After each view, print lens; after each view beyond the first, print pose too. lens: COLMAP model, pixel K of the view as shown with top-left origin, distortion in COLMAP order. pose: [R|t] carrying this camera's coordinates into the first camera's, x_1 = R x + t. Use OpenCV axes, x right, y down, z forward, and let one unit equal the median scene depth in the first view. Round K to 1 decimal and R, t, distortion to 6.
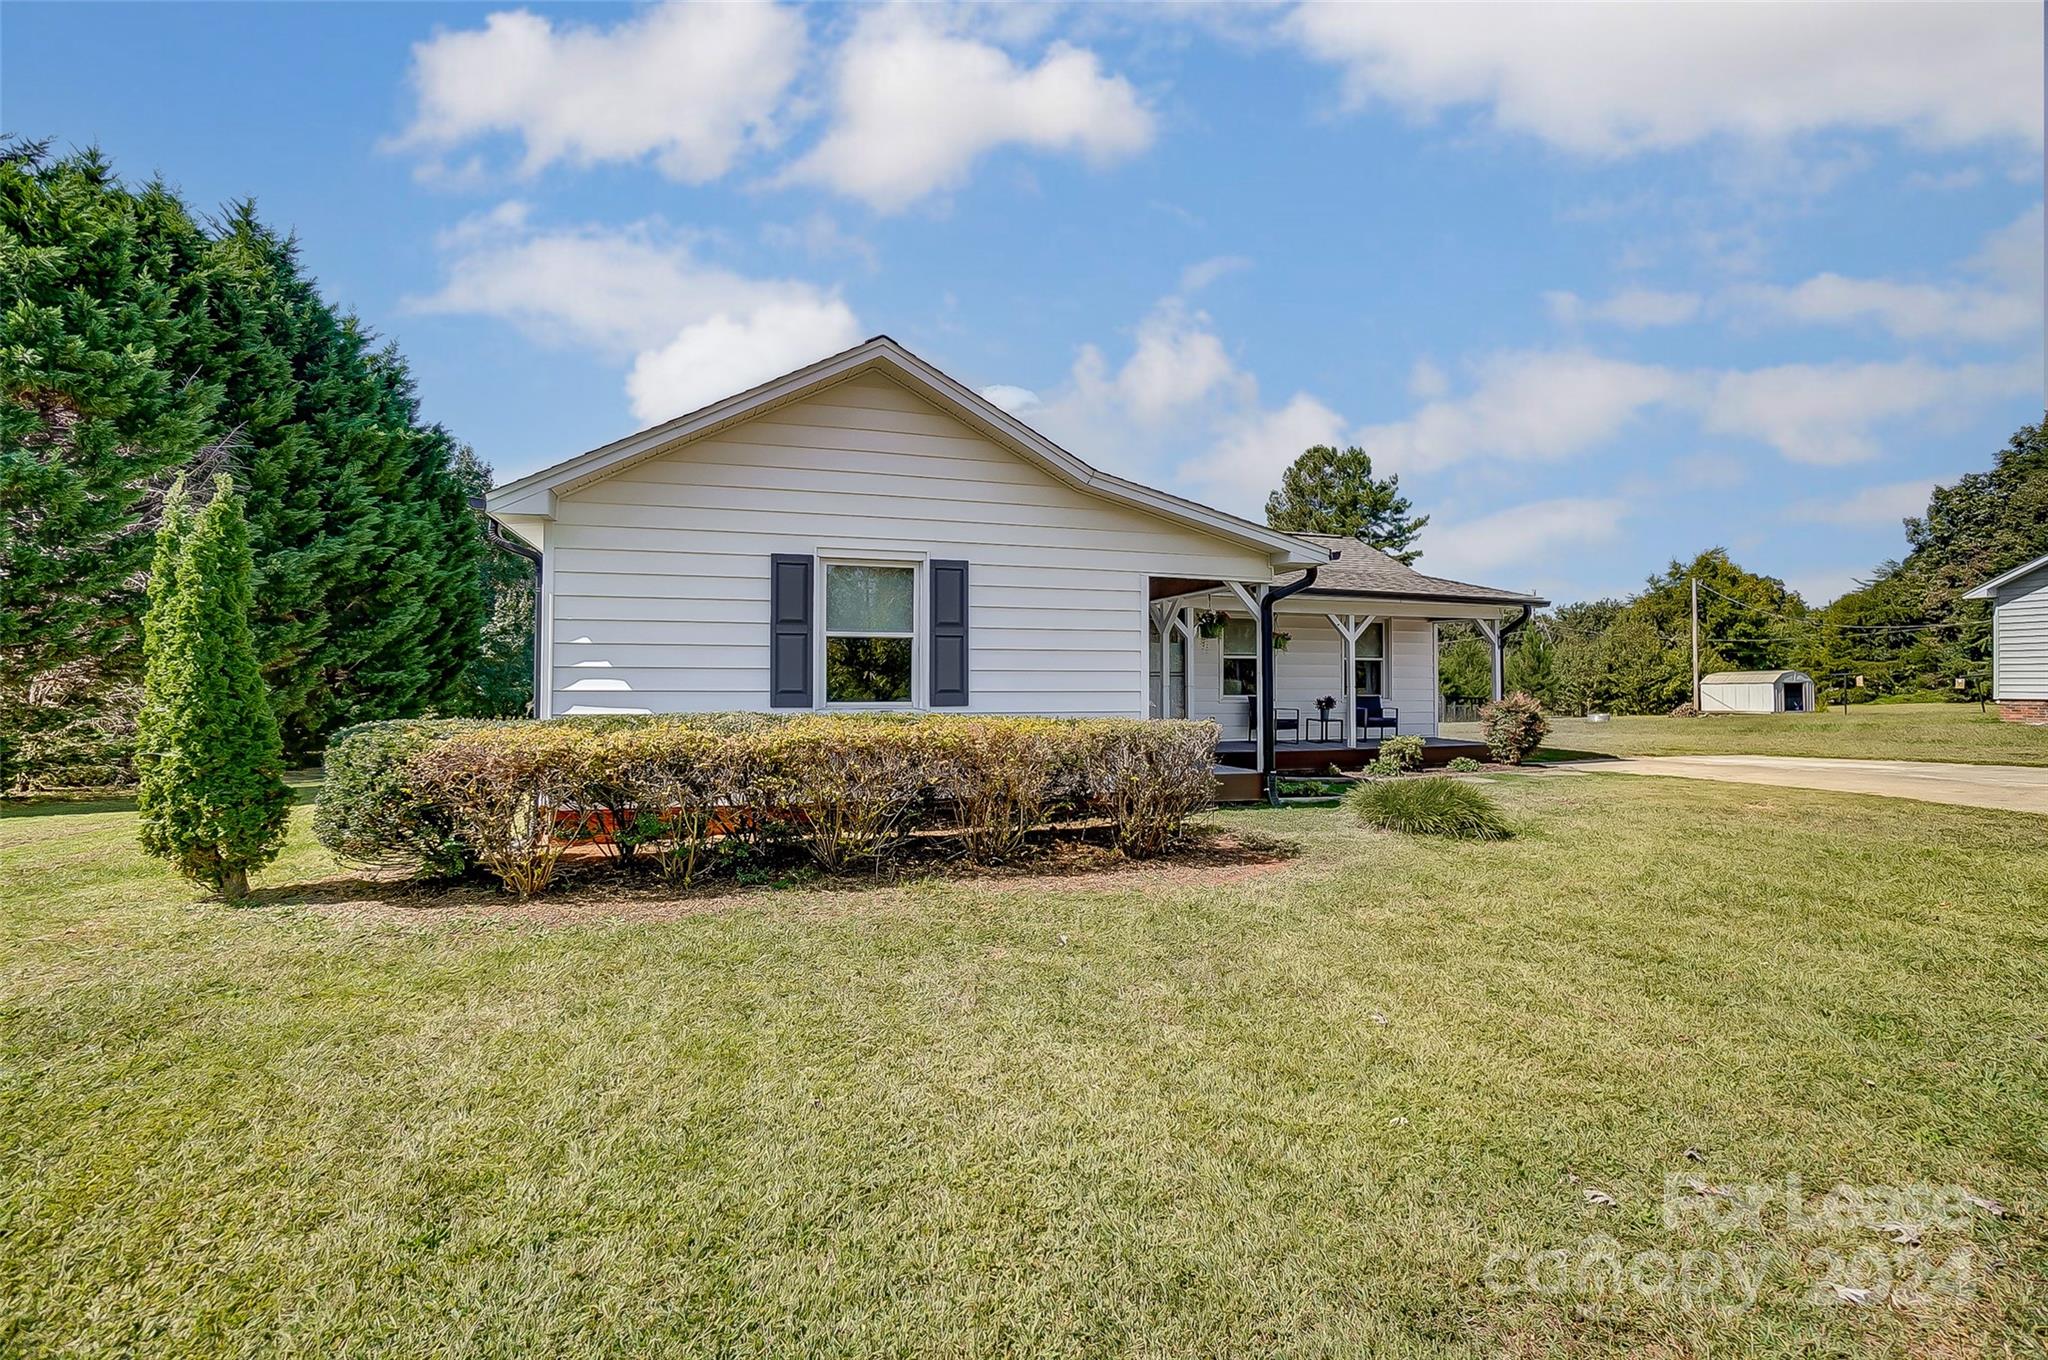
lens RADIAL K [[896.0, 0, 1009.0], [0, 896.0, 670.7], [0, 0, 1]] dist [-0.043692, 0.009430]
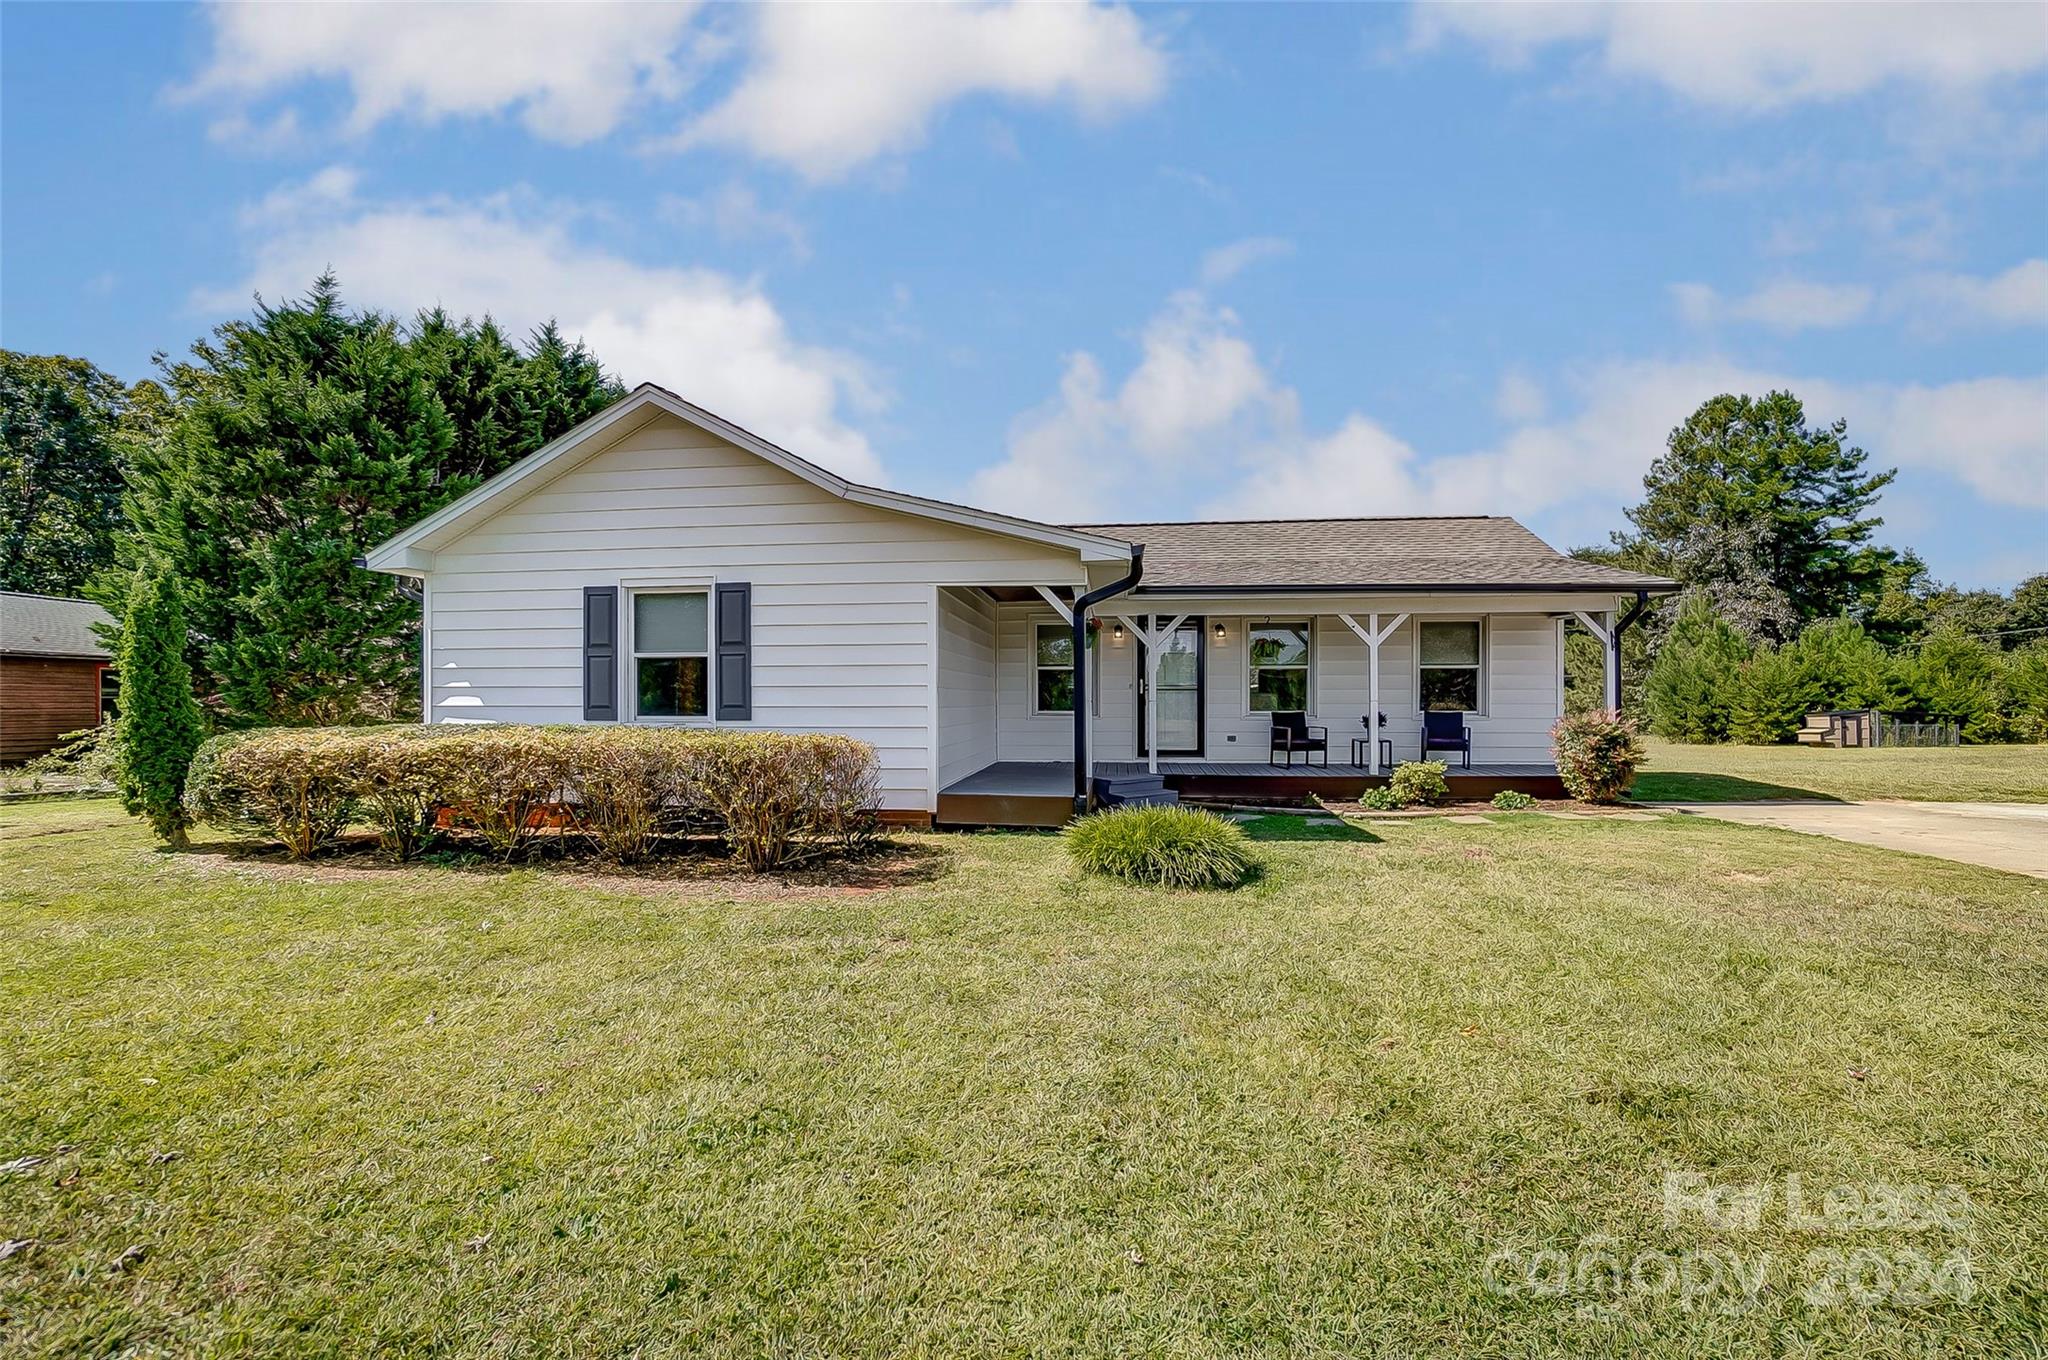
lens RADIAL K [[896.0, 0, 951.3], [0, 896.0, 701.2], [0, 0, 1]] dist [-0.043692, 0.009430]
pose [[0.909995, -0.002318, -0.414612, 0.601932], [0.009680, 0.999831, 0.015656, 0.002968], [0.414506, -0.018260, 0.909863, 0.137948]]
